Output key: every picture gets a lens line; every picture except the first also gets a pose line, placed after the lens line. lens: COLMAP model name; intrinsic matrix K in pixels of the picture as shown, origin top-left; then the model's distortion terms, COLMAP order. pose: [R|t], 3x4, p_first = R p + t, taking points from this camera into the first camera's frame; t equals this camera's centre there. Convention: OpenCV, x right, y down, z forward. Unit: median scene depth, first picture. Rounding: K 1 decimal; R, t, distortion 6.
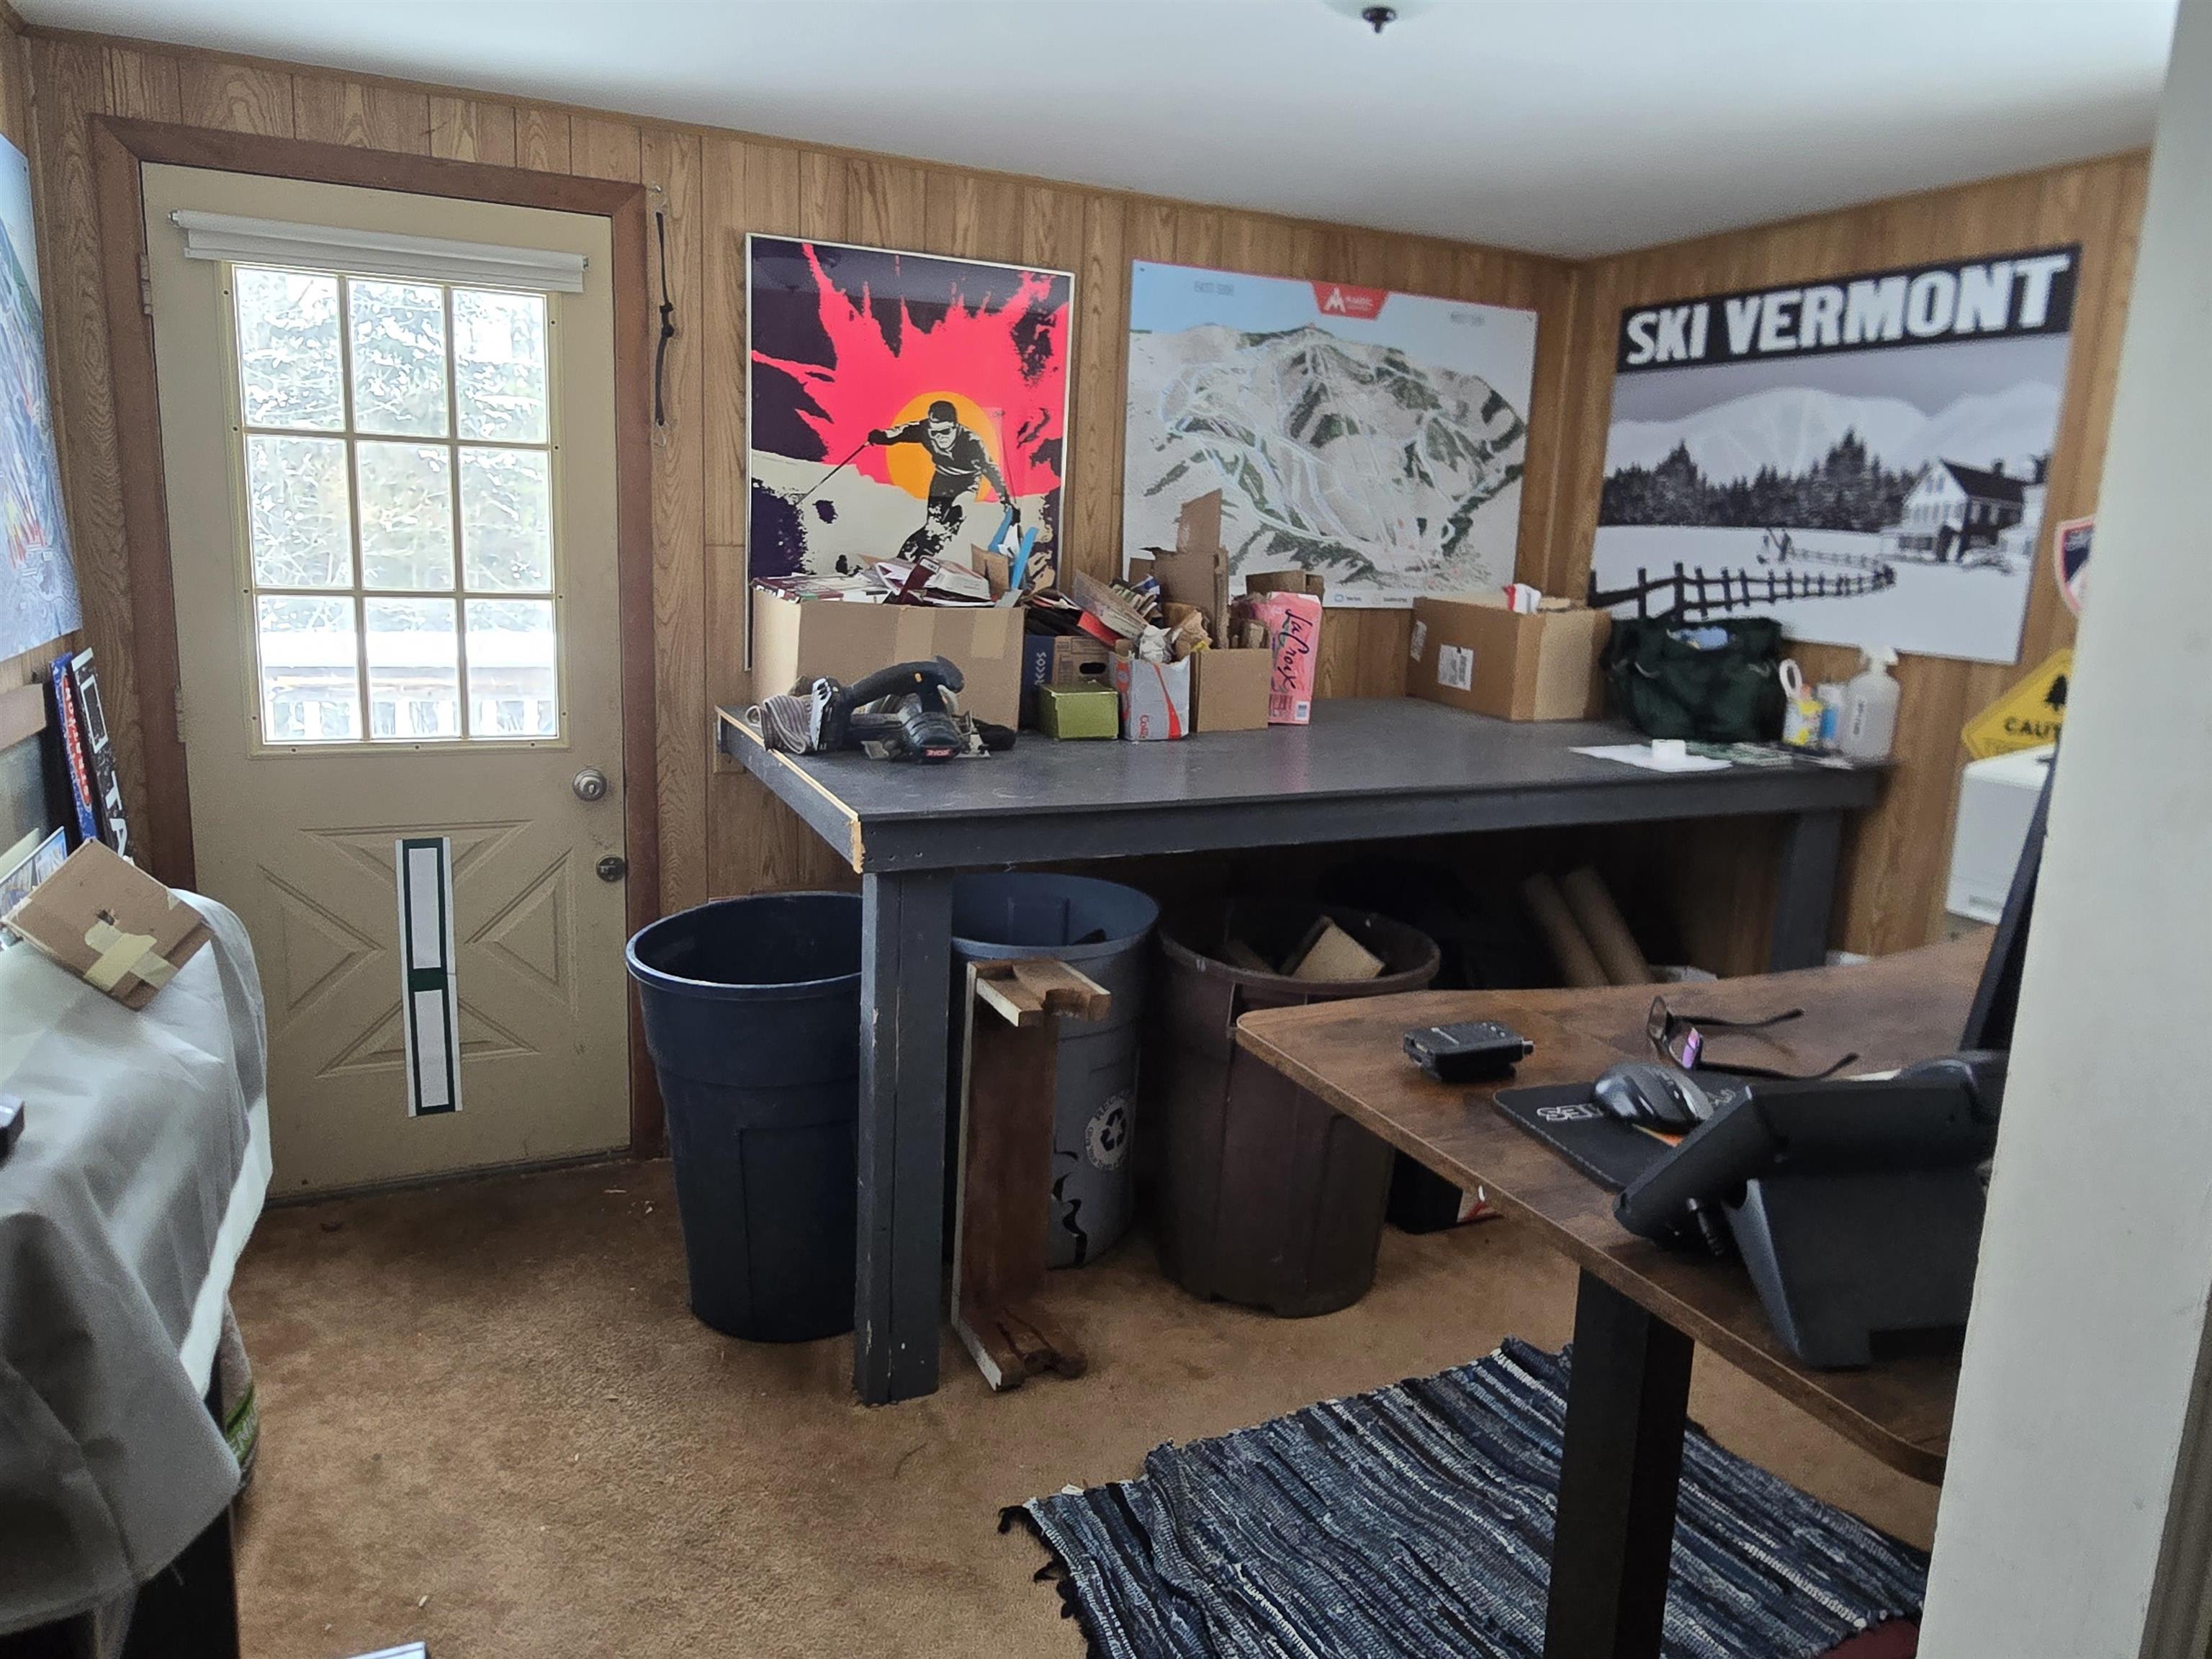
lens RADIAL K [[1487.0, 0, 1116.6], [0, 1487.0, 815.4], [0, 0, 1]] dist [0.003650, -0.003311]
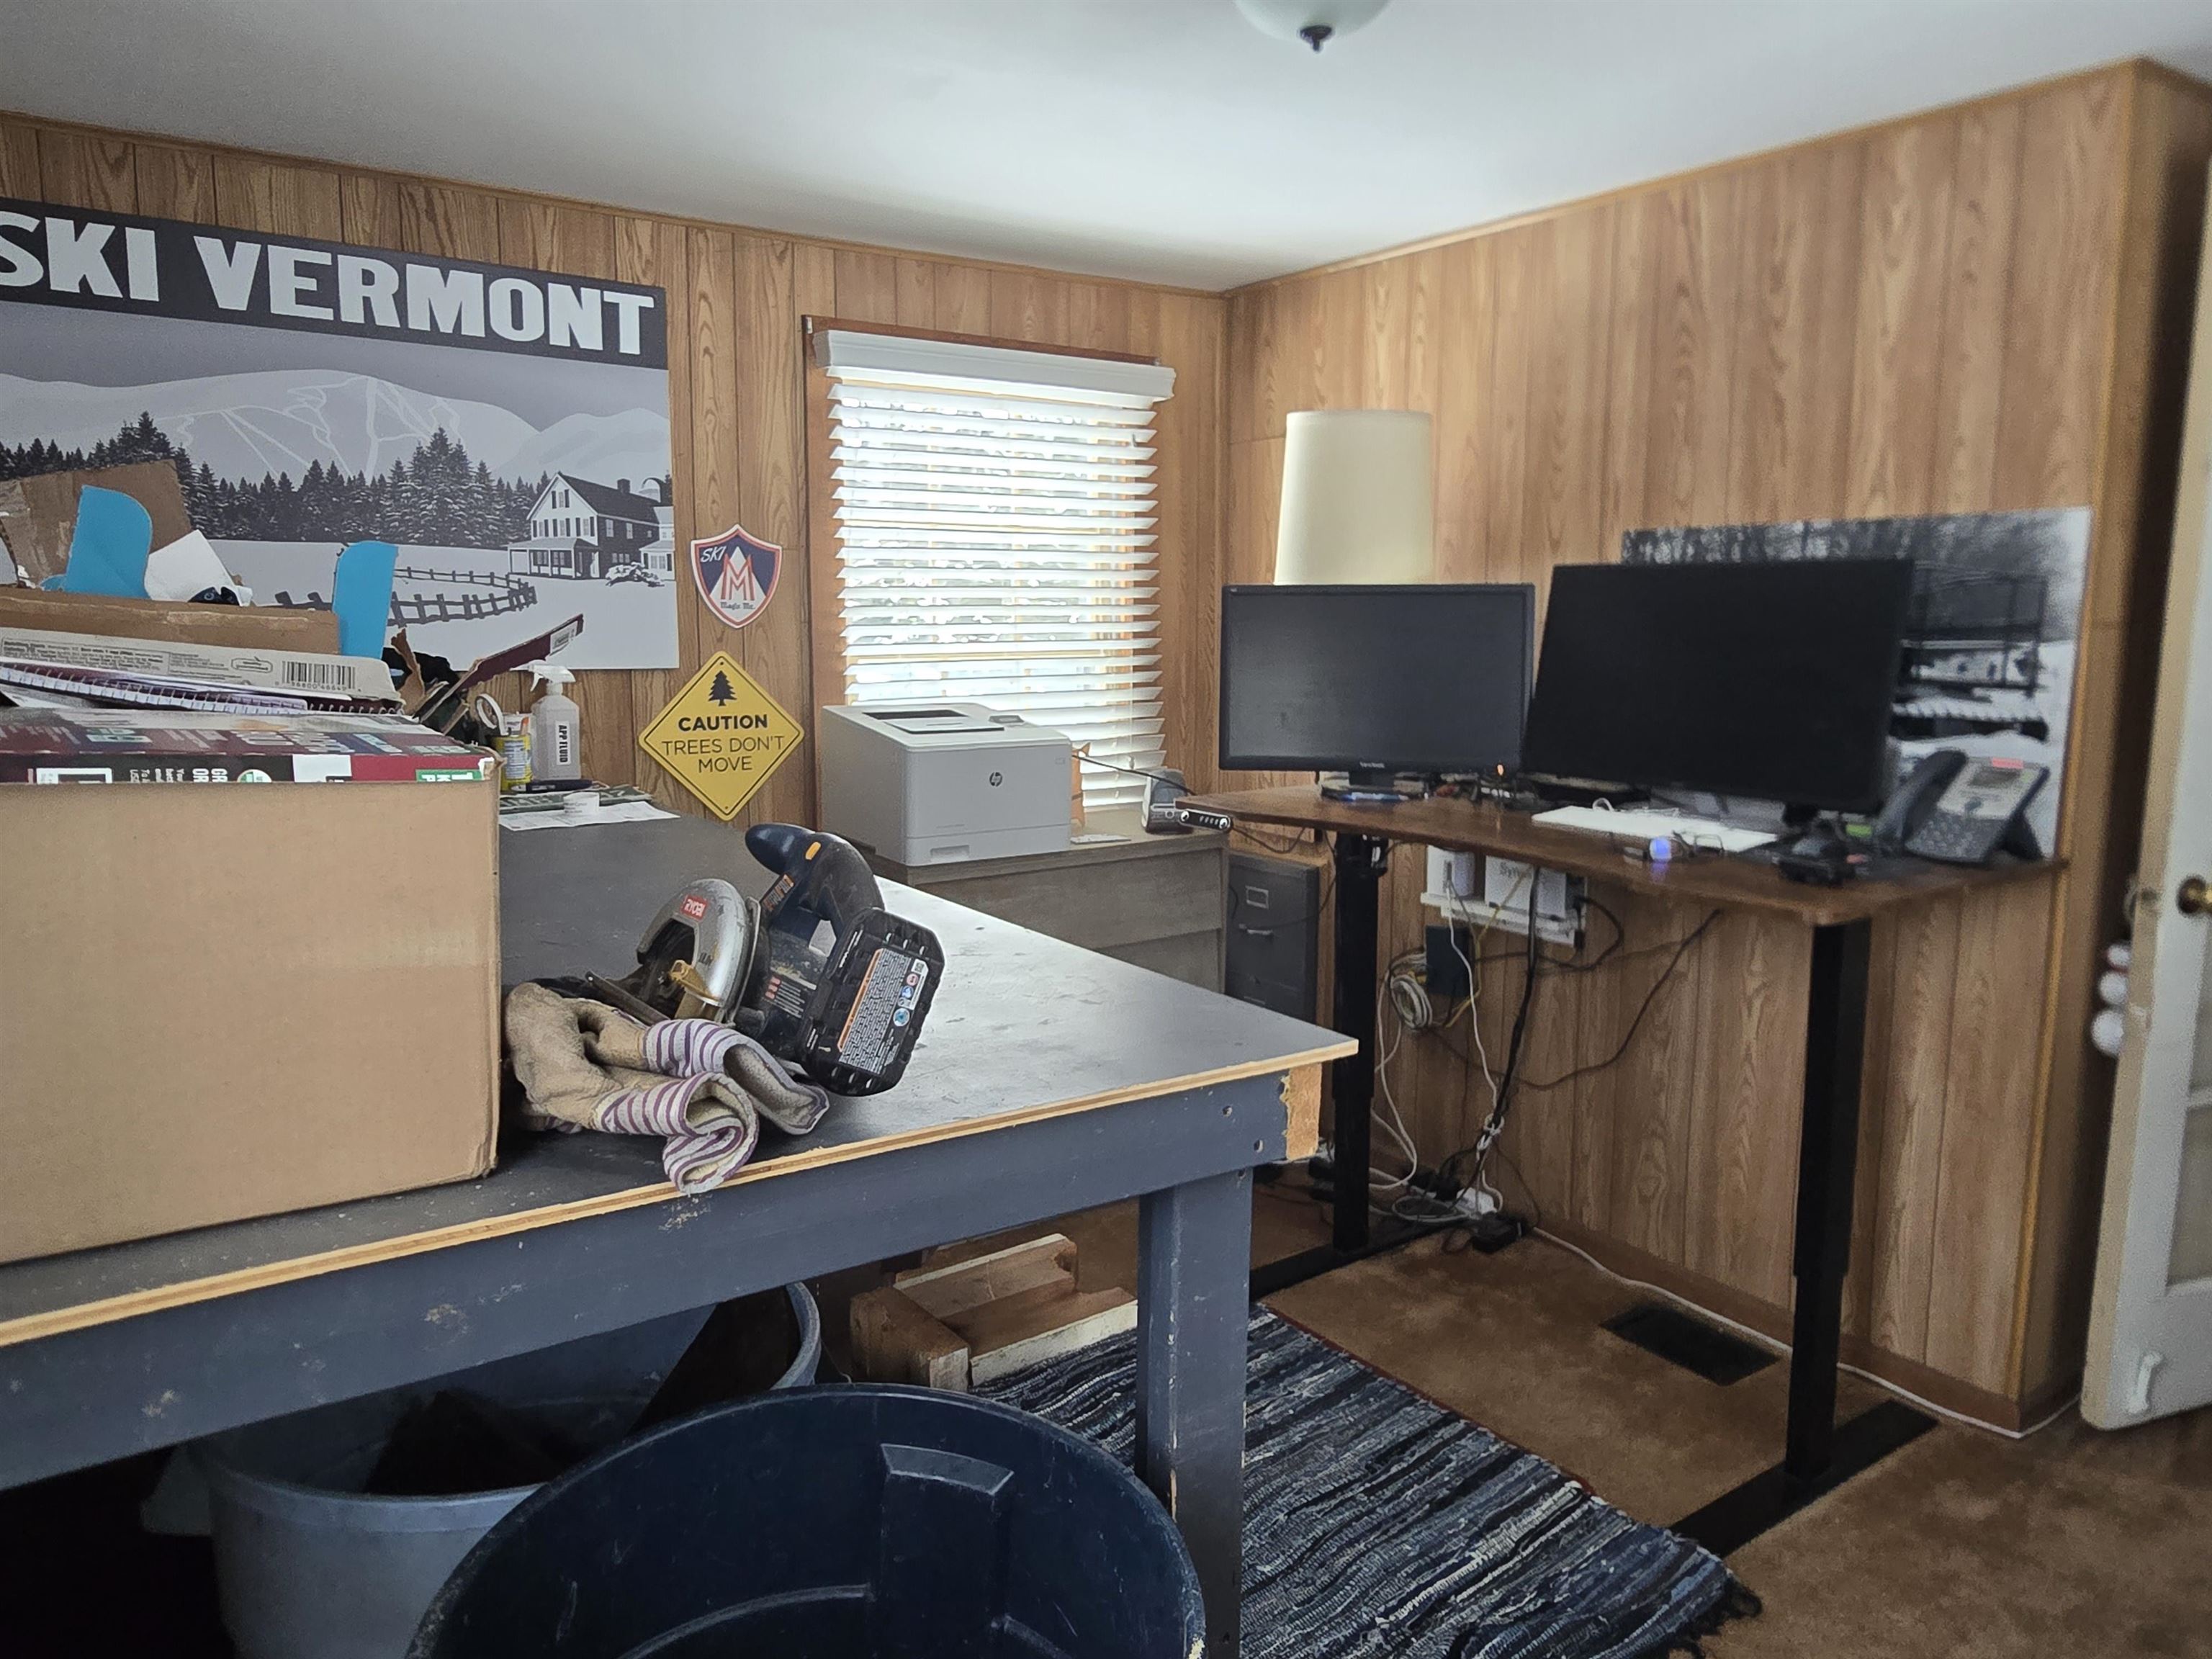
lens RADIAL K [[1487.0, 0, 1116.6], [0, 1487.0, 815.4], [0, 0, 1]] dist [0.003650, -0.003311]
pose [[-0.190083, -0.177681, 0.965556, -0.502320], [0.177329, 0.961097, 0.211770, -0.162198], [-0.965621, 0.211475, -0.151180, 0.826732]]
